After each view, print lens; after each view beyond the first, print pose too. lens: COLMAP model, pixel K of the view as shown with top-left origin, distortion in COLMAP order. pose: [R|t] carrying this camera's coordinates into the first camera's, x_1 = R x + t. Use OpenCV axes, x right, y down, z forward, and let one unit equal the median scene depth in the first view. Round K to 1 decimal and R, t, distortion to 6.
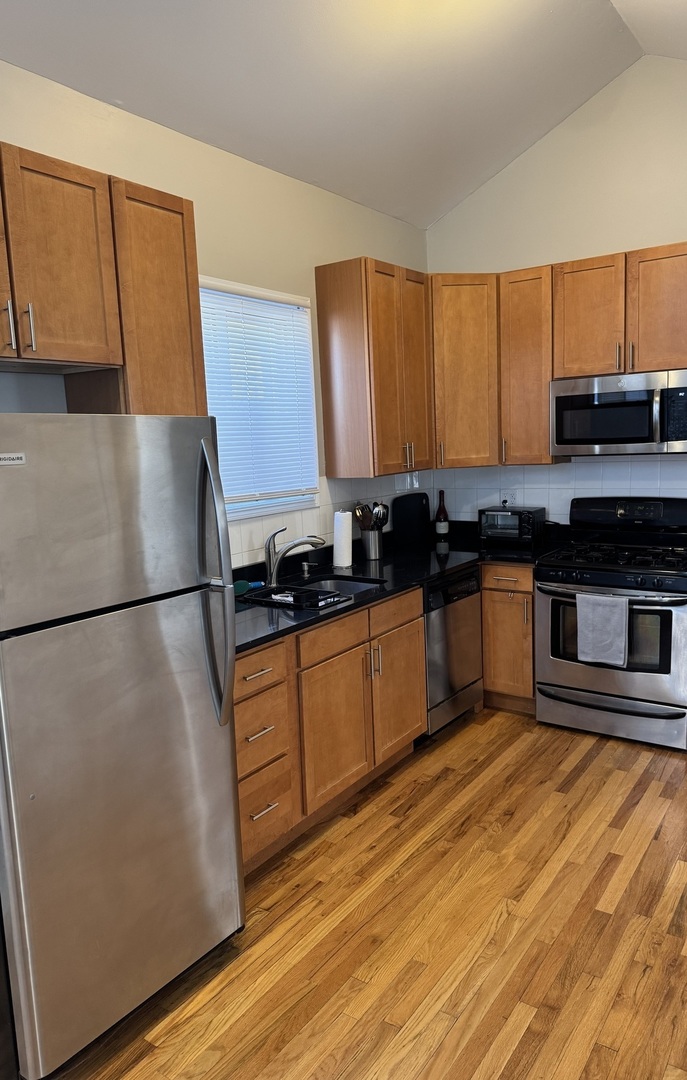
lens RADIAL K [[755.9, 0, 347.0], [0, 755.9, 528.8], [0, 0, 1]] dist [0.076536, -0.018062]
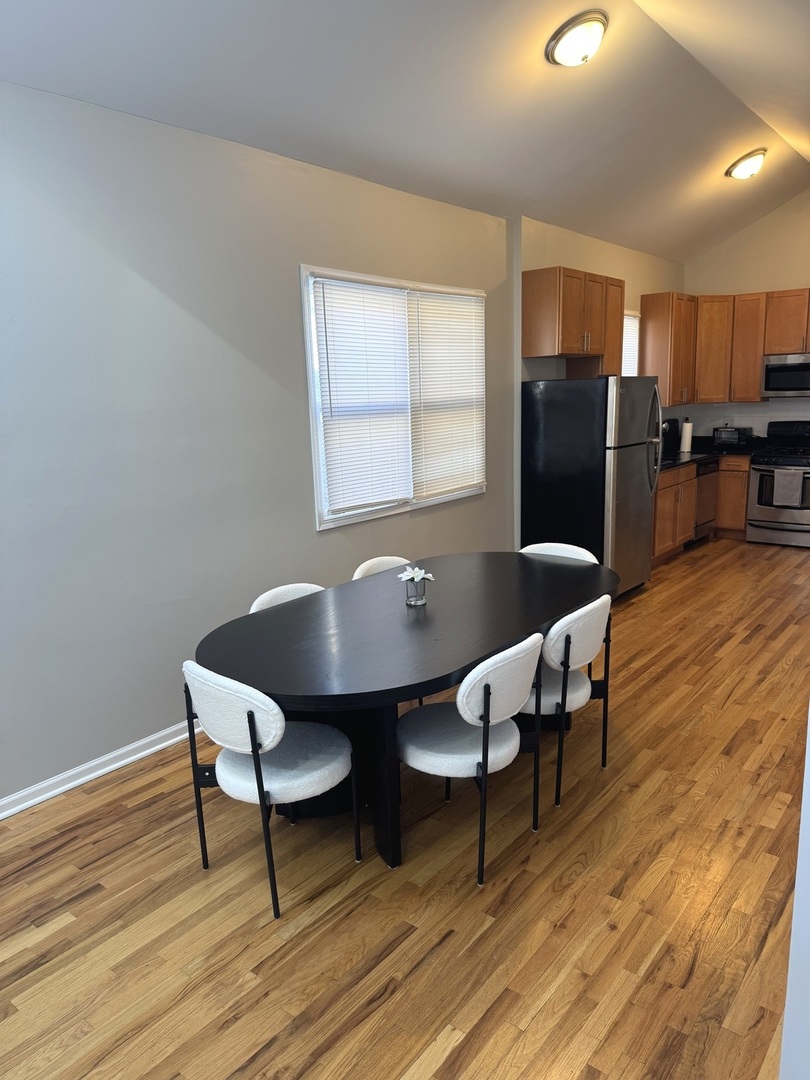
lens RADIAL K [[768.0, 0, 395.6], [0, 768.0, 534.3], [0, 0, 1]] dist [0.018391, -0.024441]
pose [[0.997540, 0.024076, -0.065839, -0.497612], [-0.019764, 0.997666, 0.065367, 0.134382], [0.067259, -0.063905, 0.995687, -0.961503]]
